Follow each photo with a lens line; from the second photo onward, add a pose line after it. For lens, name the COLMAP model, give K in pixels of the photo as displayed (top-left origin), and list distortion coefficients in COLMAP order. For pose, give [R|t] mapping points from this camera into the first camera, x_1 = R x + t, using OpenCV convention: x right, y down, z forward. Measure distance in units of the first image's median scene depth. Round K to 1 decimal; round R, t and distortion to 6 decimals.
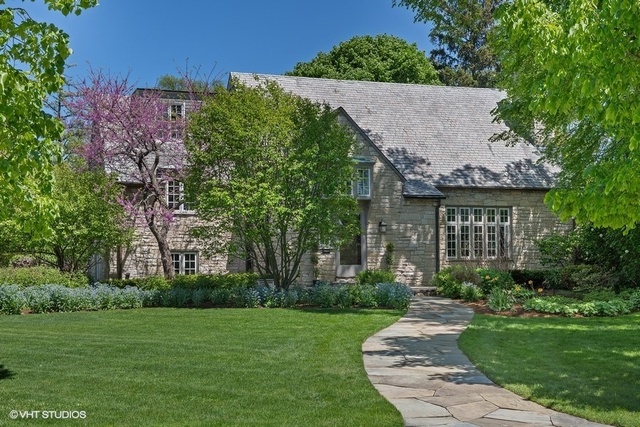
lens RADIAL K [[934.1, 0, 320.0], [0, 934.1, 213.5], [0, 0, 1]] dist [-0.011501, -0.014465]
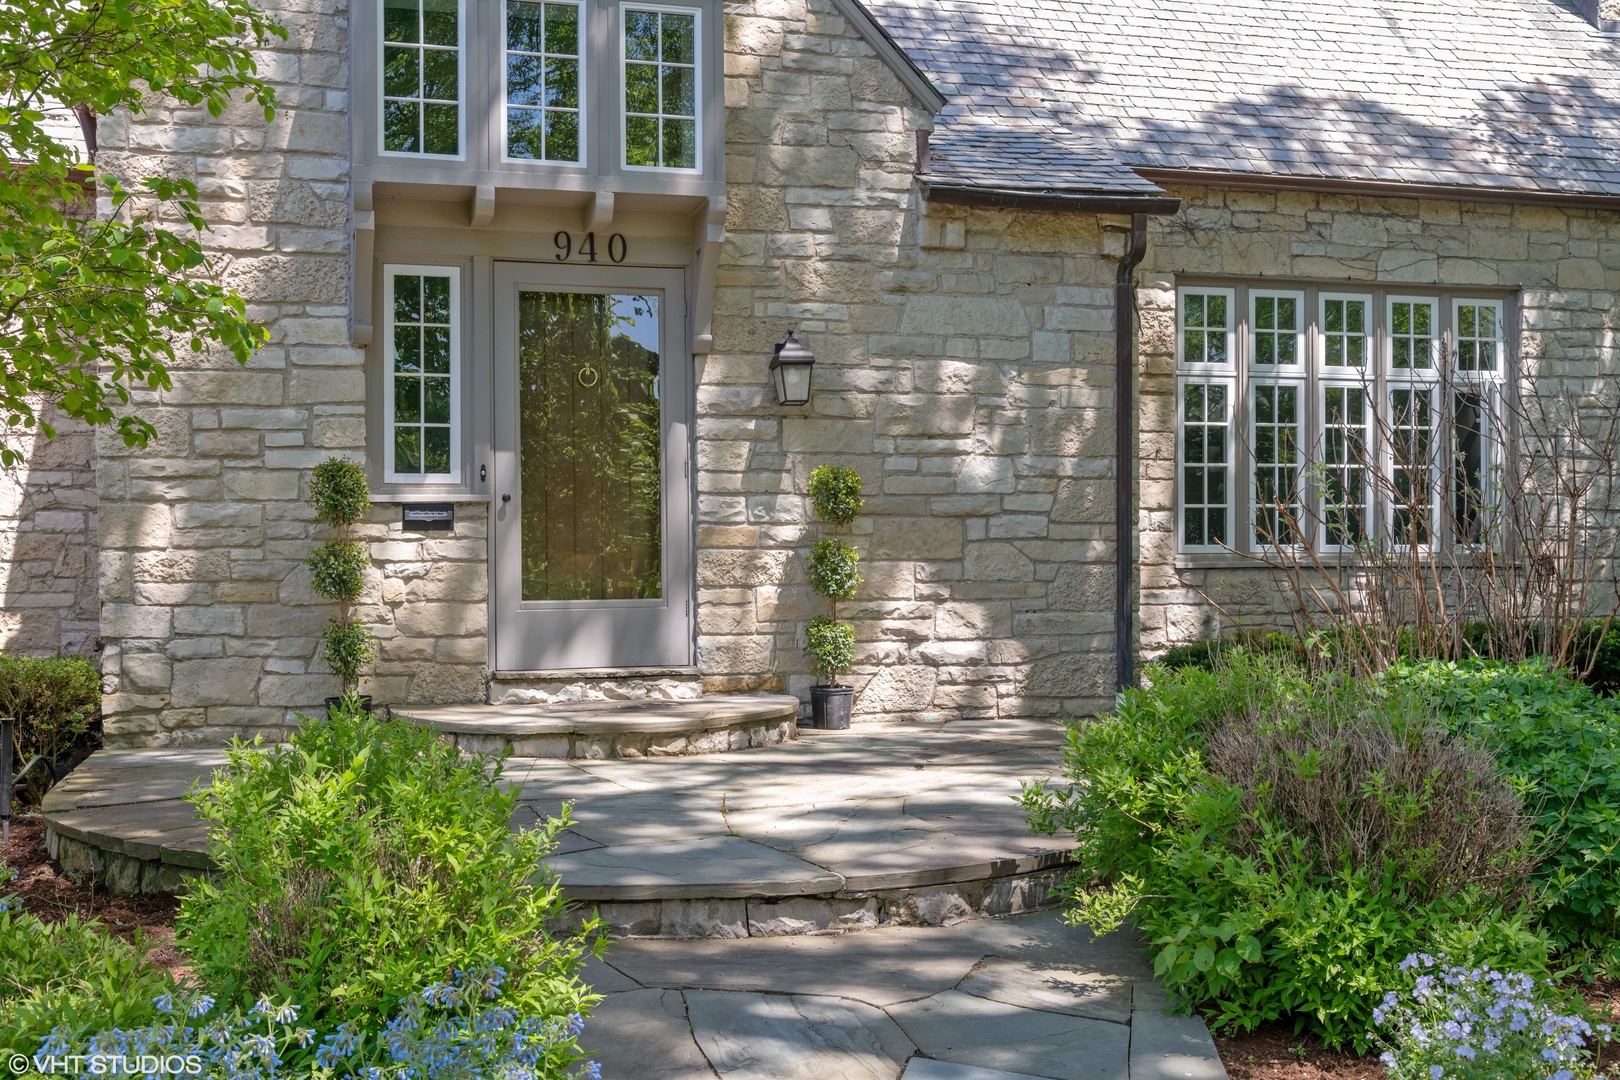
lens RADIAL K [[1728.6, 0, 810.0], [0, 1728.6, 540.0], [0, 0, 1]] dist [-0.006034, 0.004000]
pose [[0.996649, -0.003888, -0.081705, 0.088714], [0.007813, 0.998828, 0.047772, 0.027251], [0.081423, -0.048250, 0.995511, 0.639012]]
